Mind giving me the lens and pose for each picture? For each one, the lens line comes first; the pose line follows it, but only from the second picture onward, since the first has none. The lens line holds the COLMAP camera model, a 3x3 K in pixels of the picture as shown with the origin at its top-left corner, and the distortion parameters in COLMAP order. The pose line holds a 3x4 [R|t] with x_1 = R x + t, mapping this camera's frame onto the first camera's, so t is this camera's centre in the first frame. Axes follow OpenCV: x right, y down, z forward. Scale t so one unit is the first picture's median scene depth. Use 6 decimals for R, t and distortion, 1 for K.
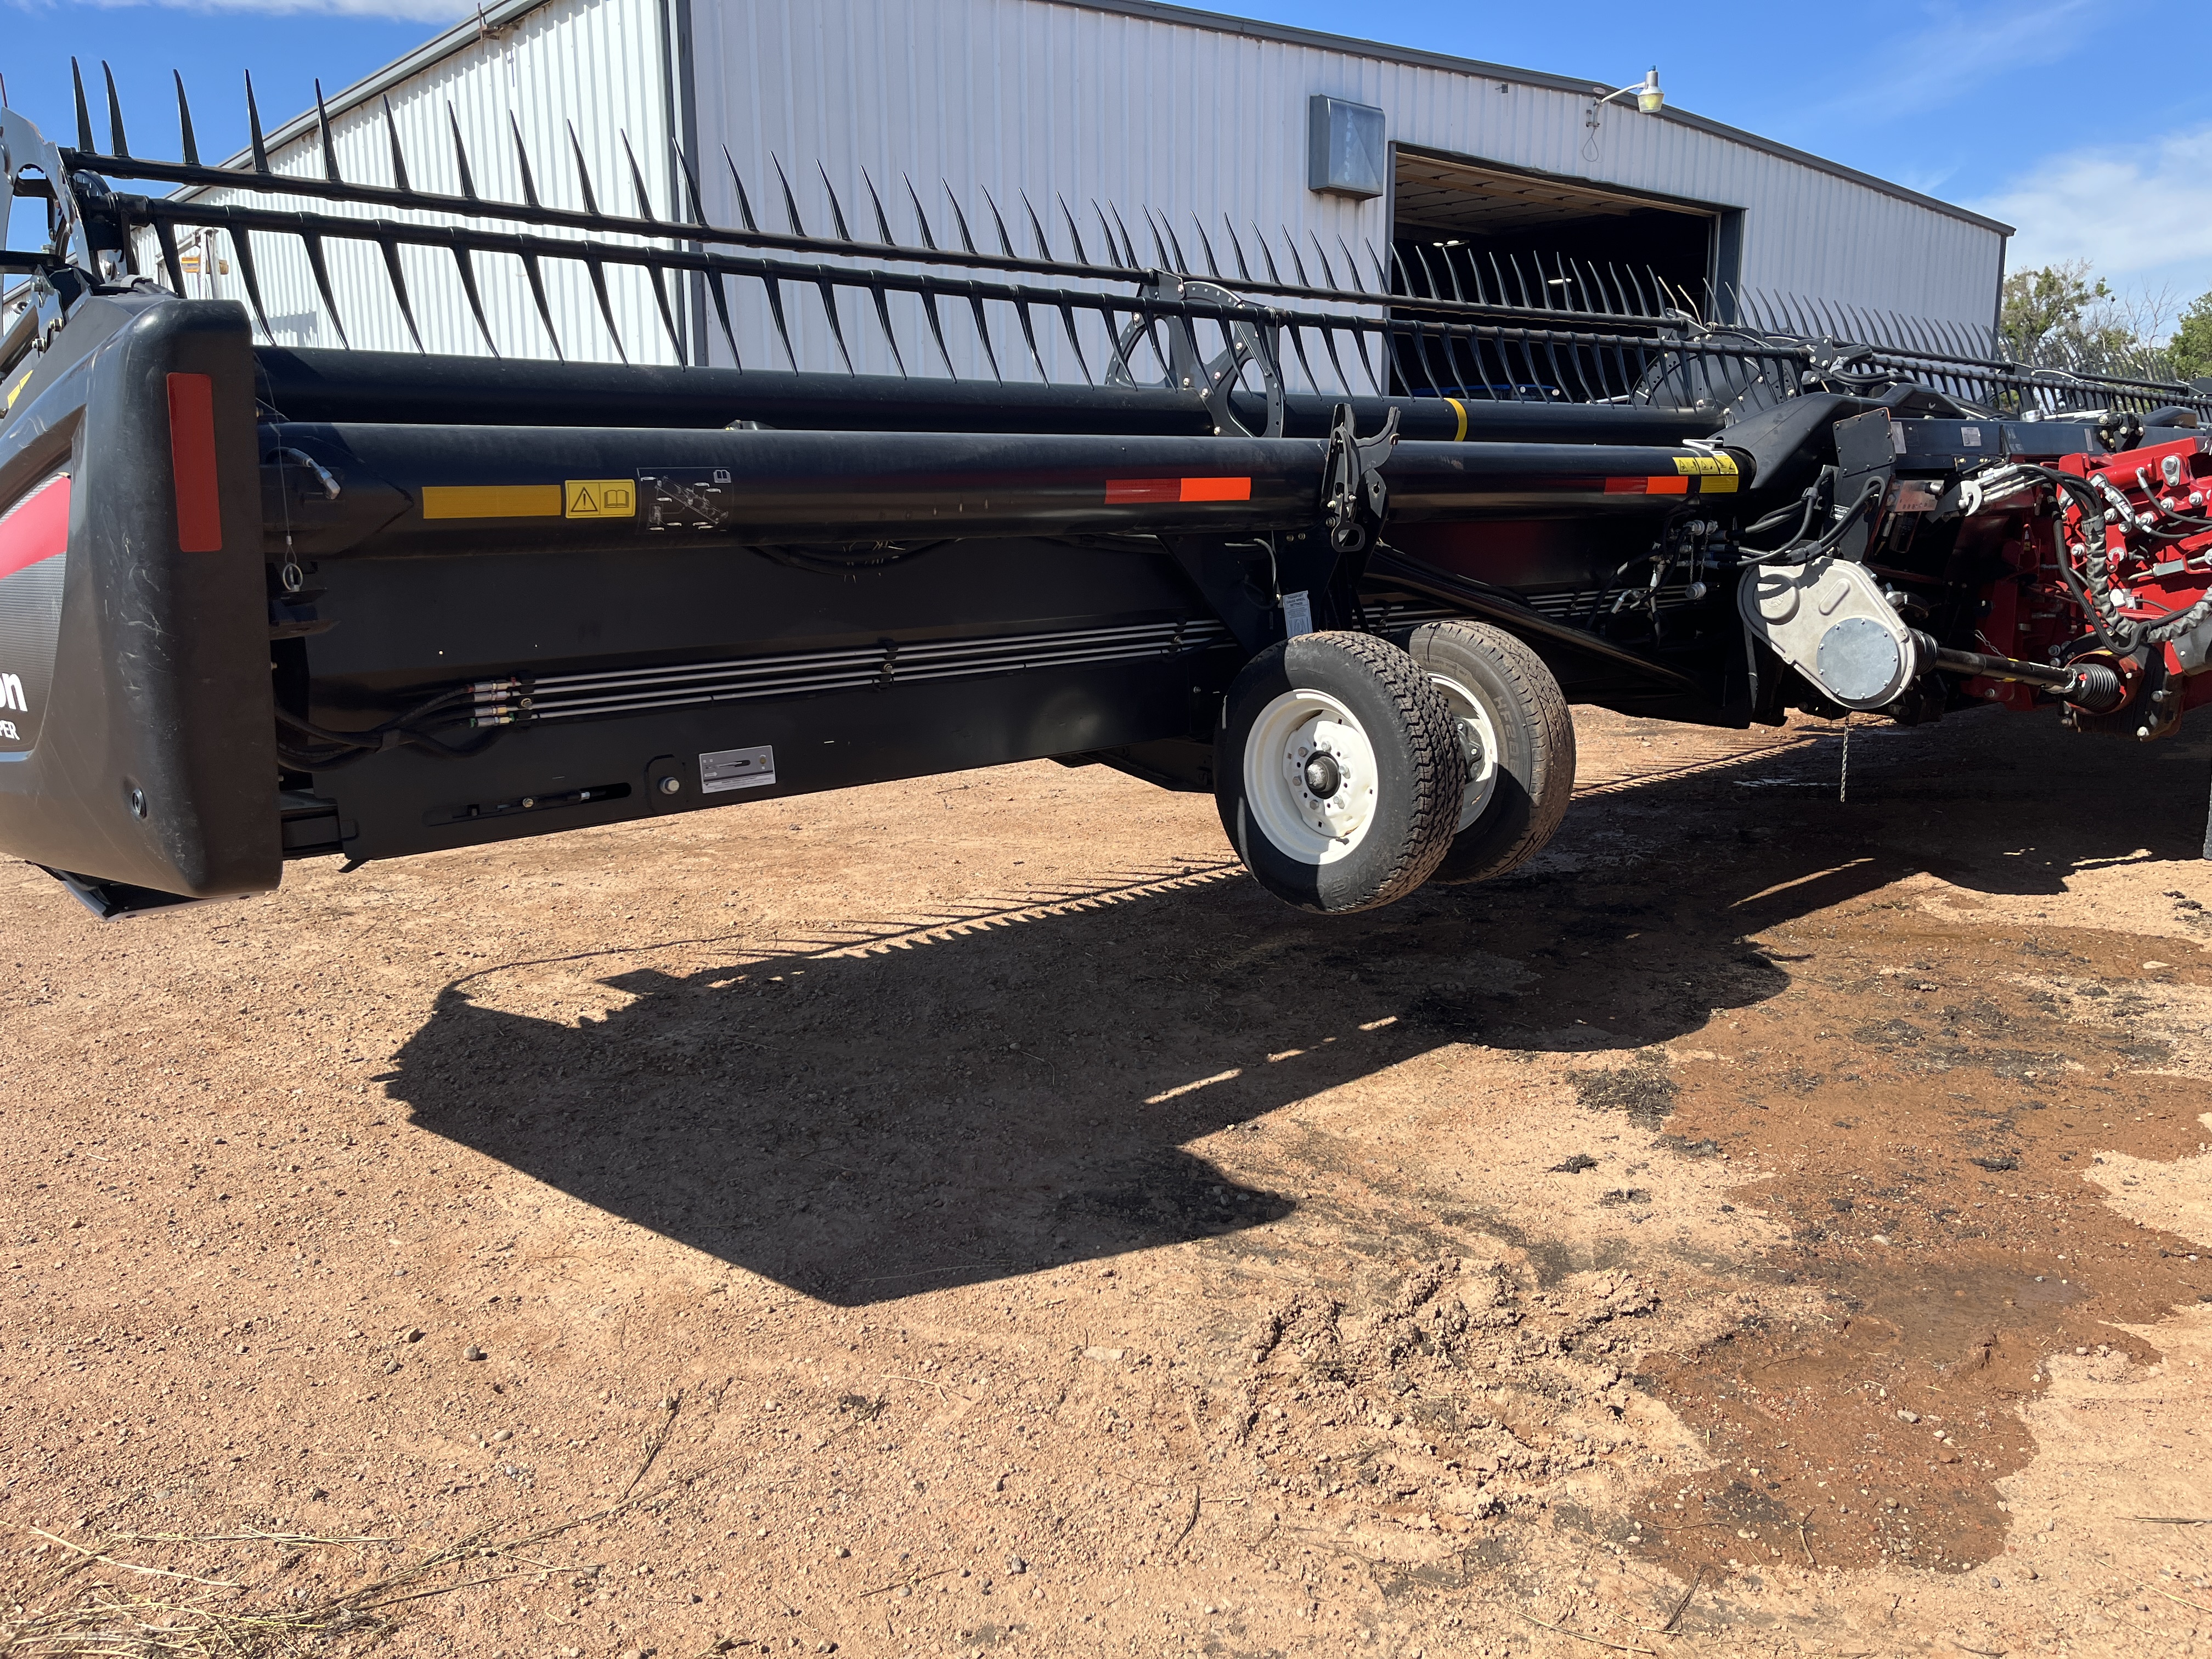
lens RADIAL K [[1673.1, 0, 1106.0], [0, 1673.1, 829.5], [0, 0, 1]] dist [0.076650, -0.097498]
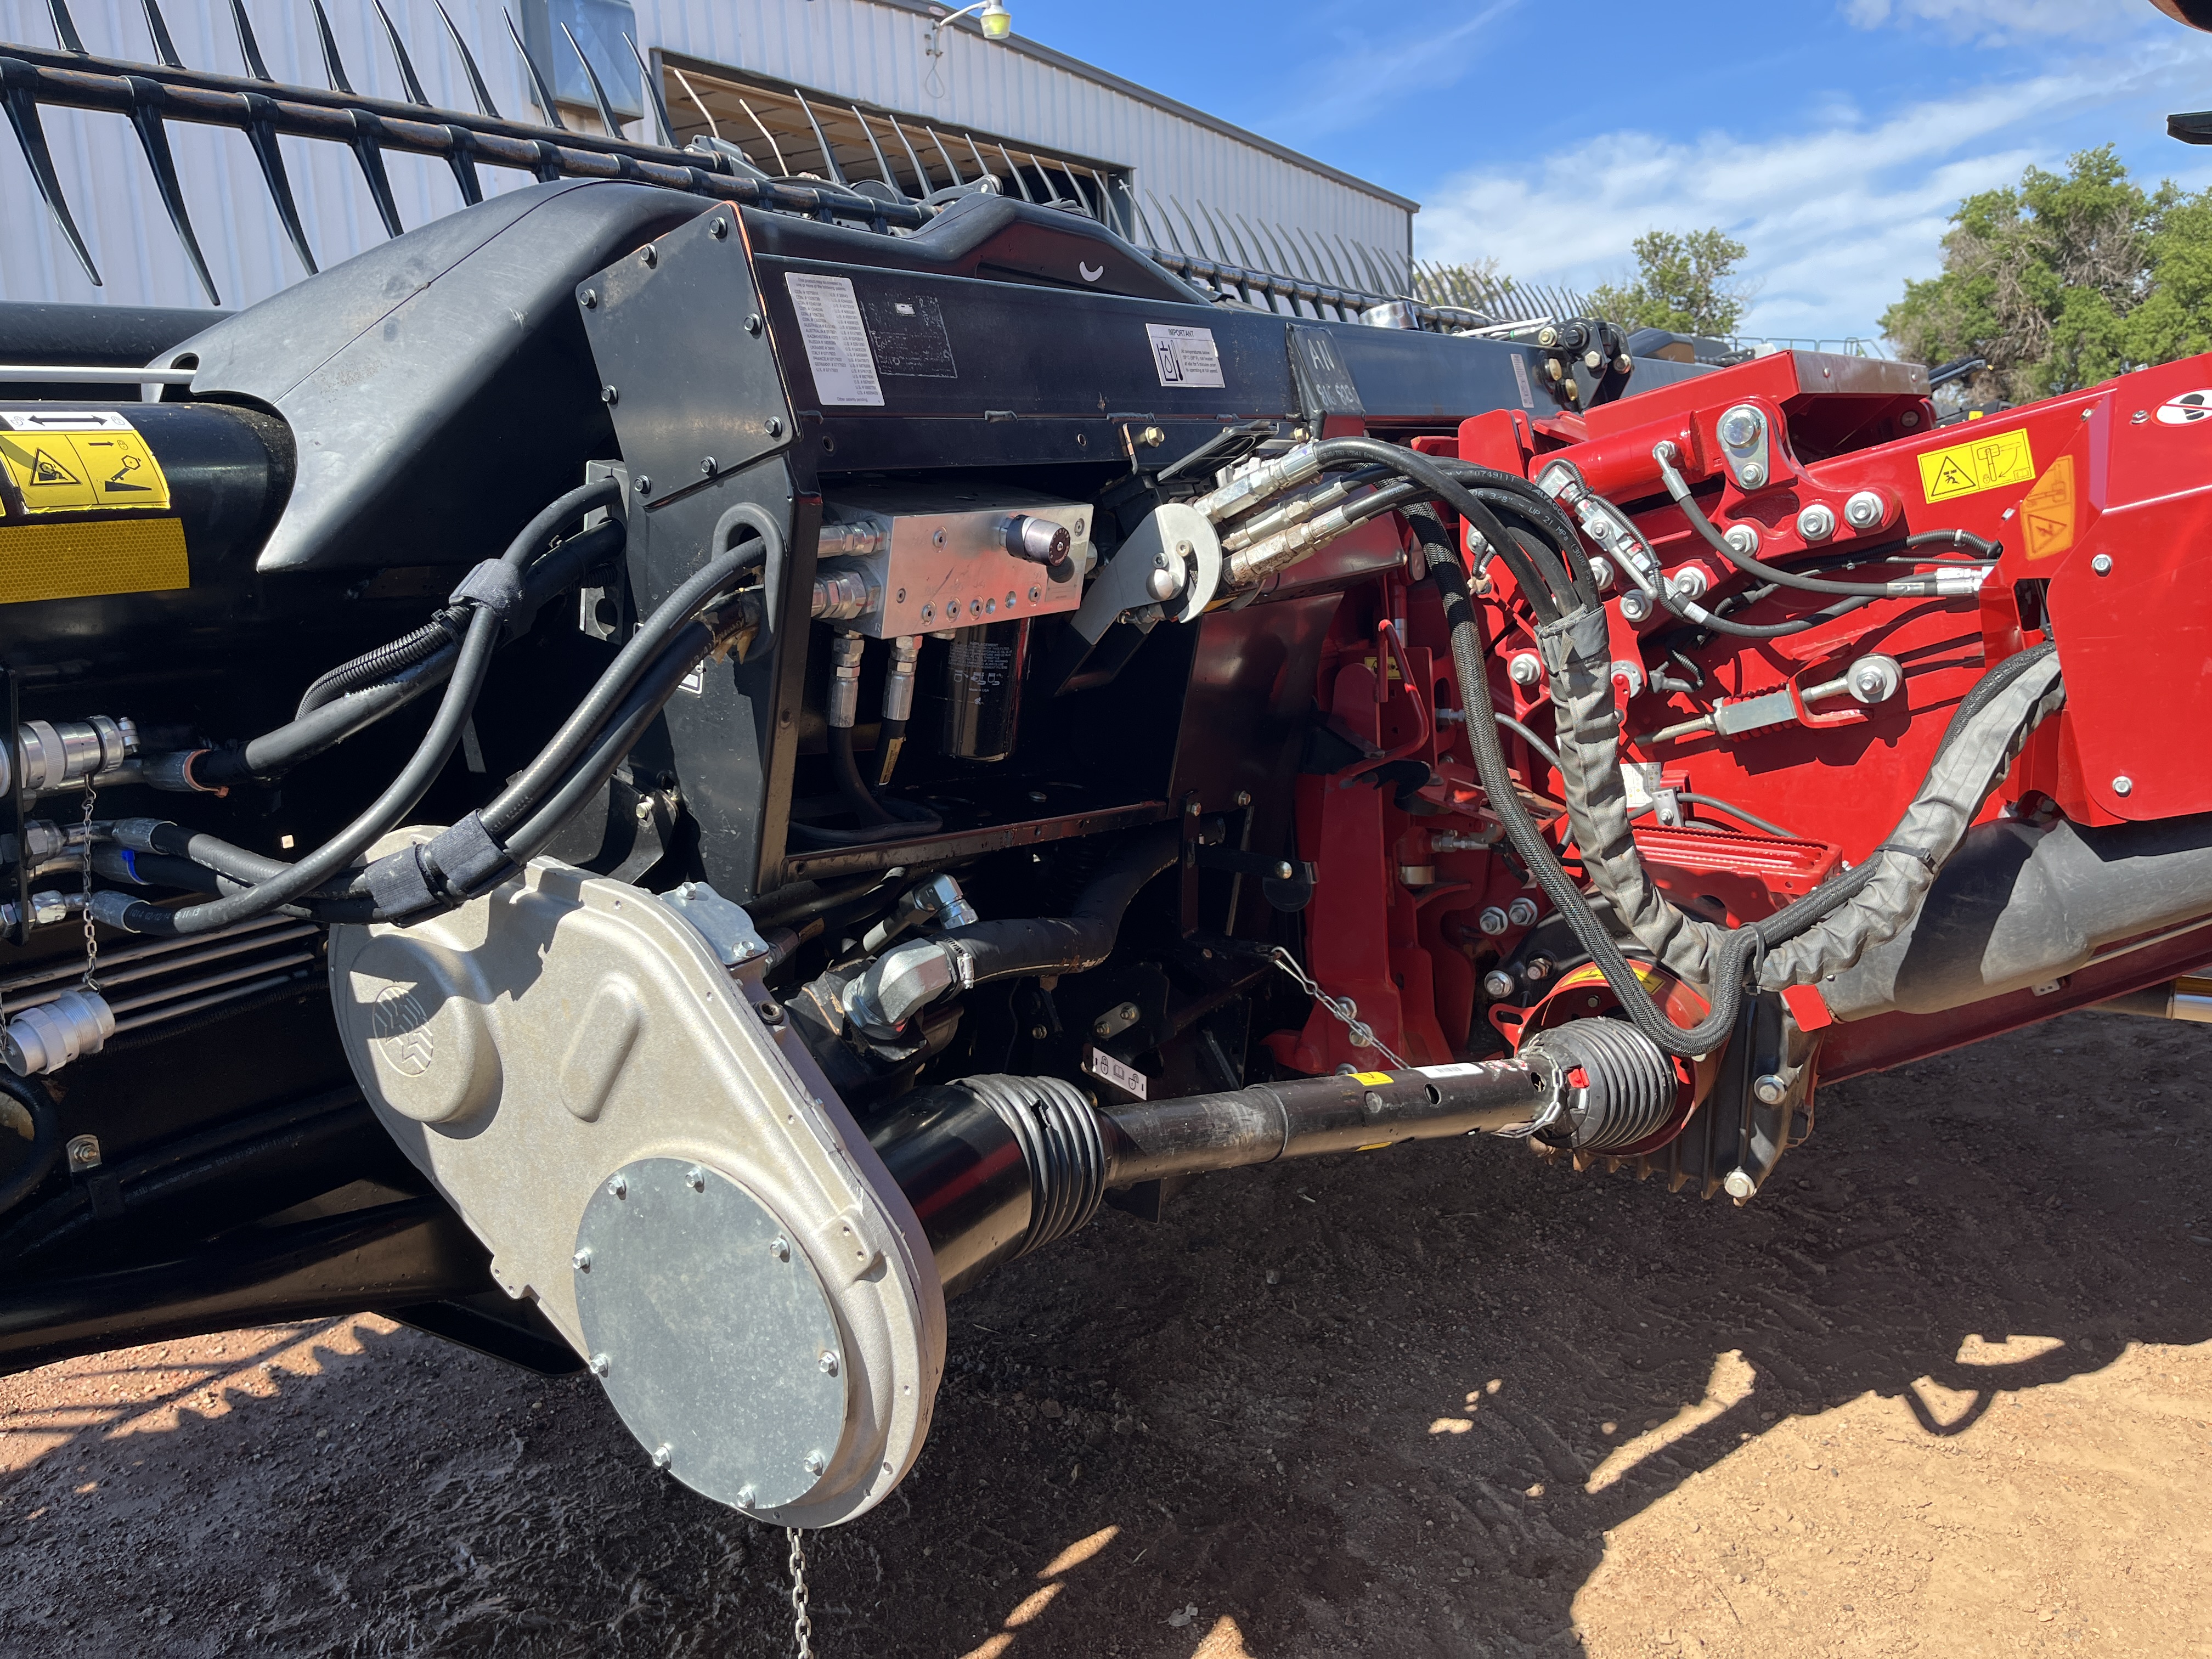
lens RADIAL K [[1673.1, 0, 1106.0], [0, 1673.1, 829.5], [0, 0, 1]] dist [0.076650, -0.097498]
pose [[0.959036, -0.093163, 0.267527, 0.393903], [0.094576, 0.995488, 0.007629, -0.145465], [-0.267031, 0.017986, 0.963520, 0.690253]]
